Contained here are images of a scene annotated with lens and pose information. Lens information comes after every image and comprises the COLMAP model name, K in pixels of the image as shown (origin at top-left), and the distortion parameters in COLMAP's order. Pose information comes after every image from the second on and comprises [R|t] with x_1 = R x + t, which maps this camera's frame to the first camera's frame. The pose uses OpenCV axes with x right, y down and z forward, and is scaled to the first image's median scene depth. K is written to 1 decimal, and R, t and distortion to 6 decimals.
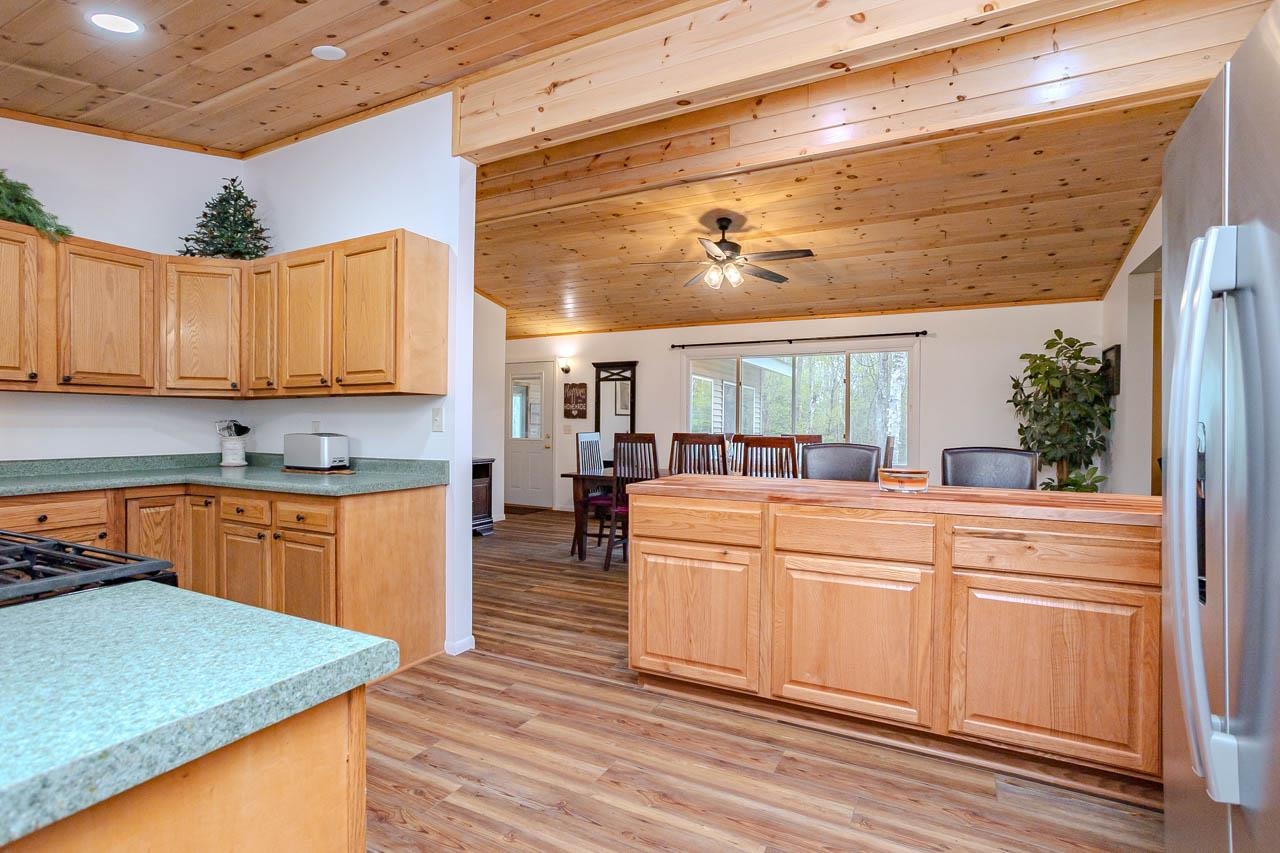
lens RADIAL K [[607.9, 0, 635.8], [0, 607.9, 426.3], [0, 0, 1]] dist [-0.012573, 0.000540]
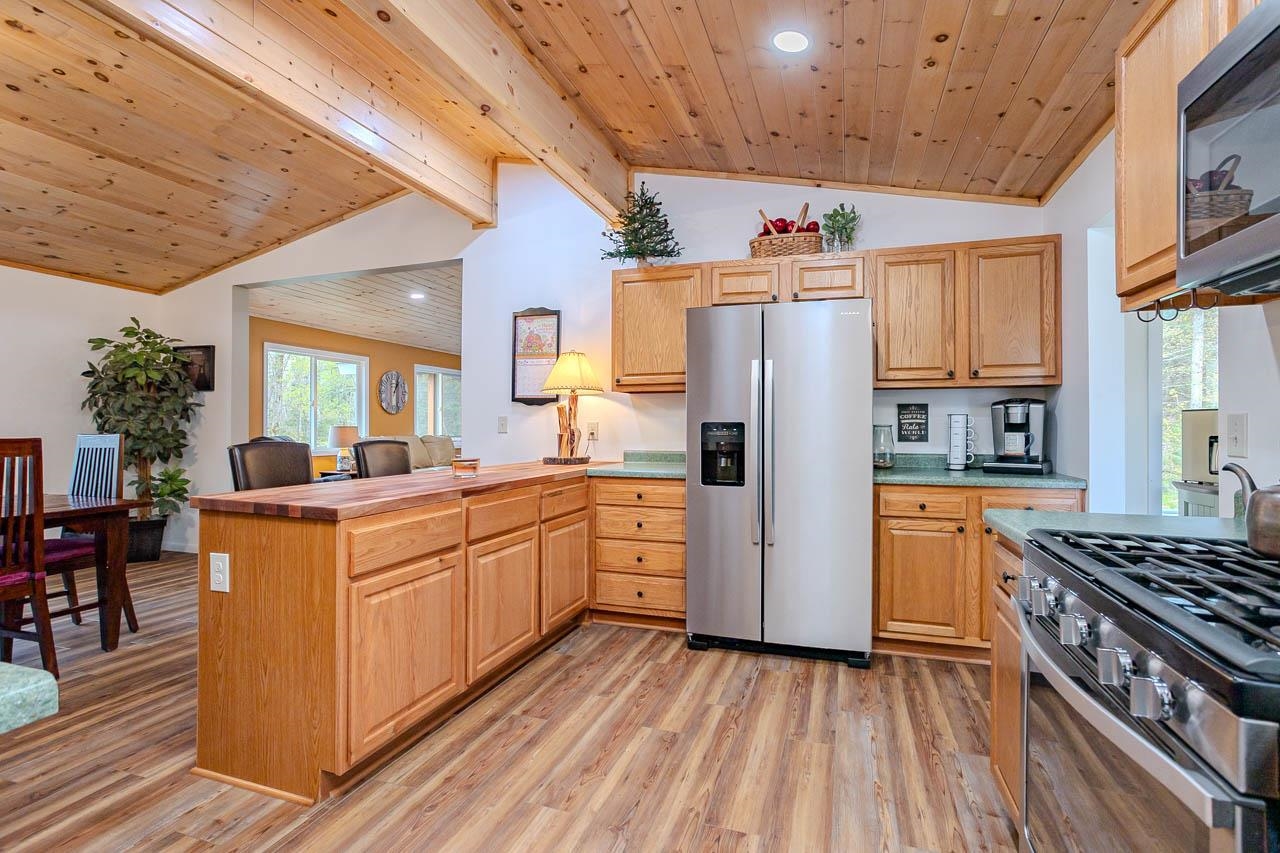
lens RADIAL K [[607.9, 0, 633.3], [0, 607.9, 423.8], [0, 0, 1]] dist [-0.012573, 0.000540]
pose [[-0.133841, -0.002222, 0.991000, -0.797260], [-0.004838, 0.999987, 0.001589, -0.000399], [-0.990991, -0.004582, -0.133850, 0.834989]]
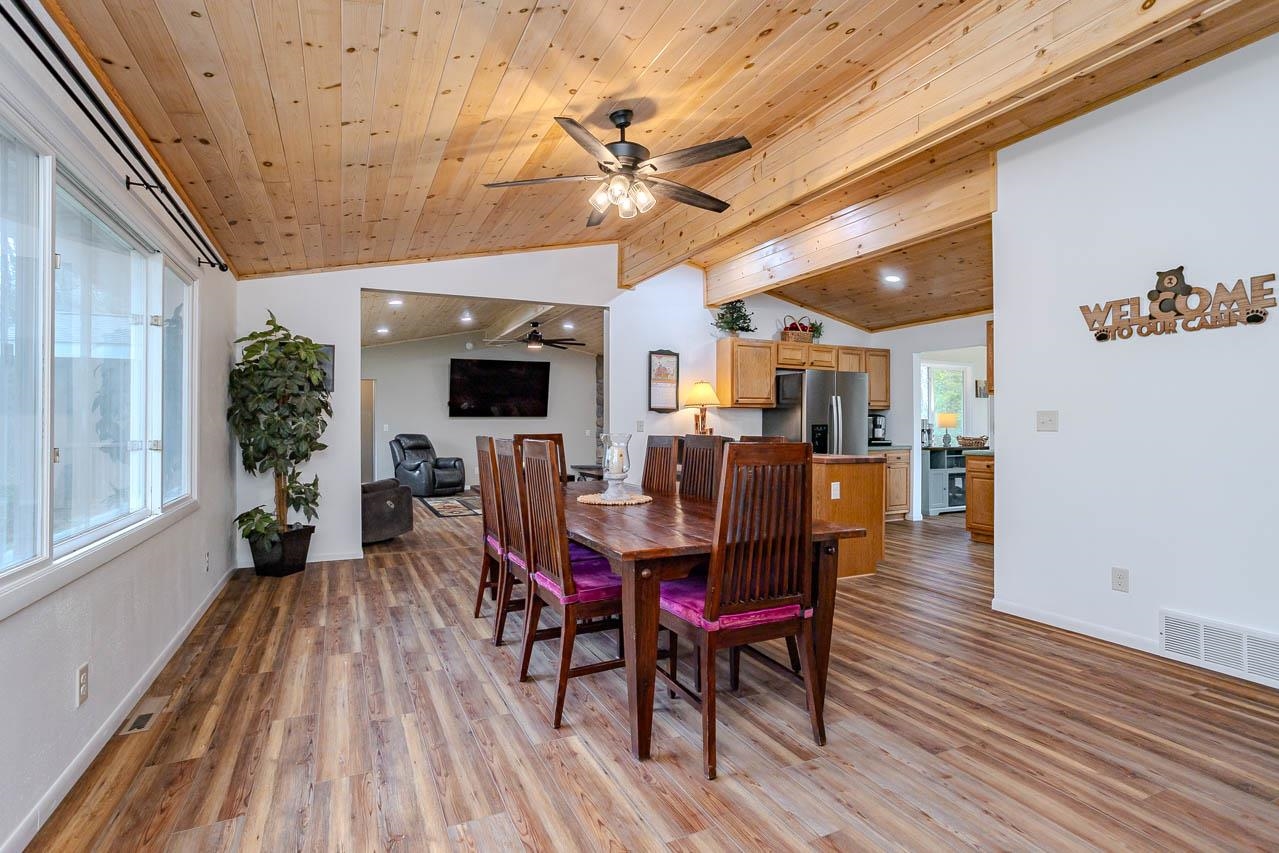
lens RADIAL K [[607.5, 0, 639.4], [0, 607.5, 430.6], [0, 0, 1]] dist [-0.012573, 0.000540]
pose [[-0.795550, -0.008936, 0.605822, -0.565455], [-0.004137, 0.999948, 0.009316, 0.003223], [-0.605874, 0.004905, -0.795545, 3.126268]]
